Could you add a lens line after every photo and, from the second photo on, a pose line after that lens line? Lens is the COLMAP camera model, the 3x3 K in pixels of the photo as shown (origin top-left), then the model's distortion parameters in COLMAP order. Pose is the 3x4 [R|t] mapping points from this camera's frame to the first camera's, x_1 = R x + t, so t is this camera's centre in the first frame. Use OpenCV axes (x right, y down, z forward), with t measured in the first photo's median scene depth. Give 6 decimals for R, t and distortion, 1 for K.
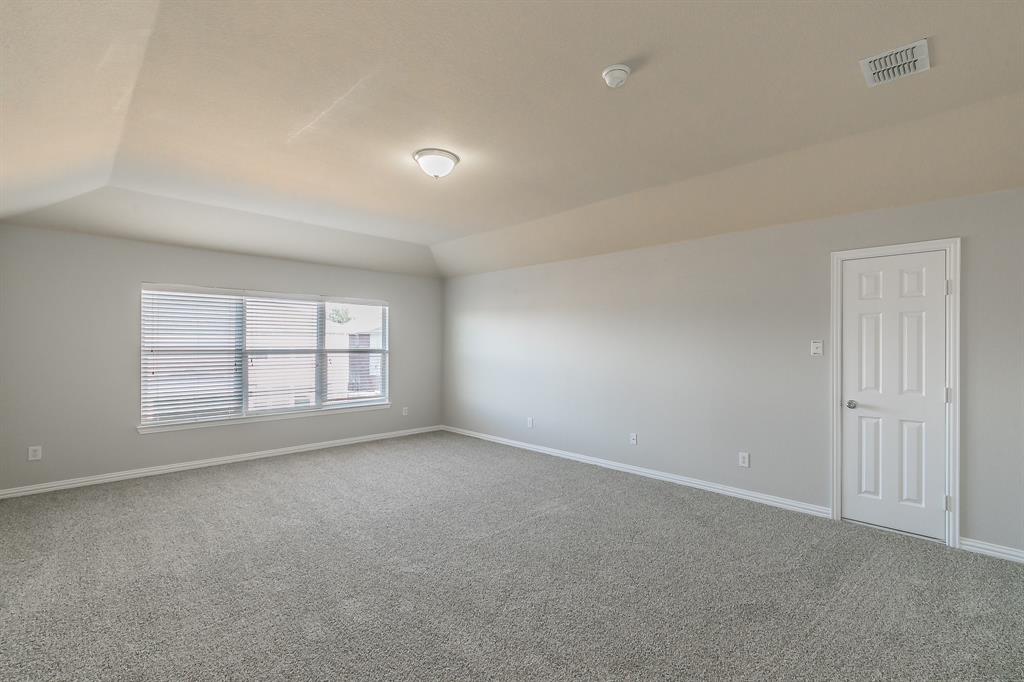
lens RADIAL K [[448.9, 0, 512.2], [0, 448.9, 343.3], [0, 0, 1]] dist [0.001286, -0.000225]
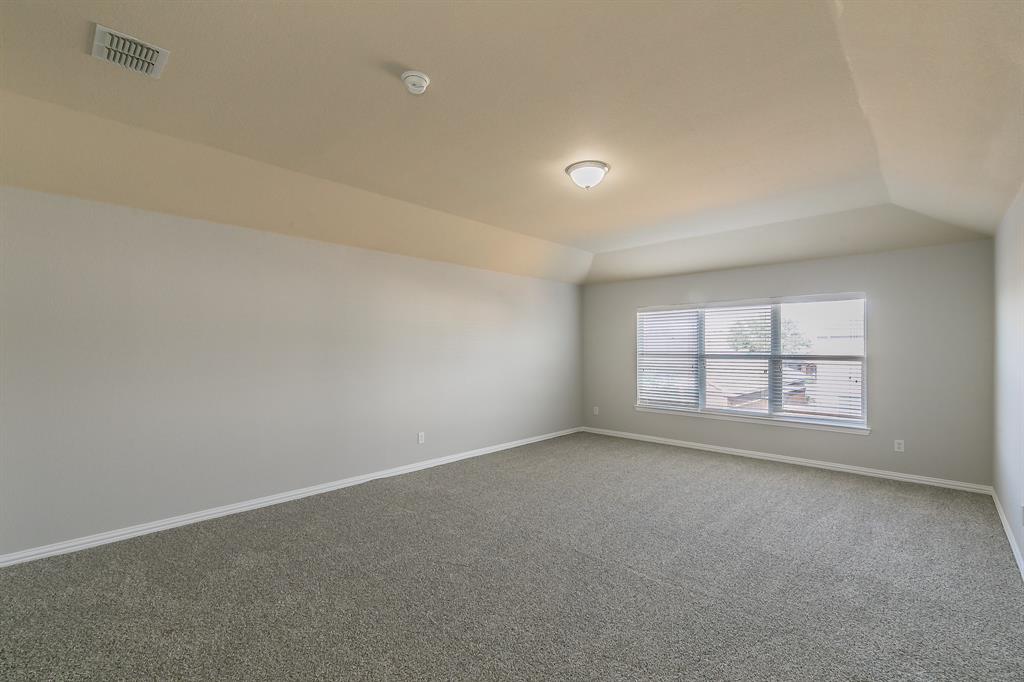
lens RADIAL K [[448.6, 0, 527.6], [0, 448.6, 333.4], [0, 0, 1]] dist [-0.002811, -0.000313]
pose [[0.040126, -0.036183, -0.998539, 0.539308], [0.003791, 0.999342, -0.036060, 0.000891], [0.999187, -0.002339, 0.040237, 0.497107]]
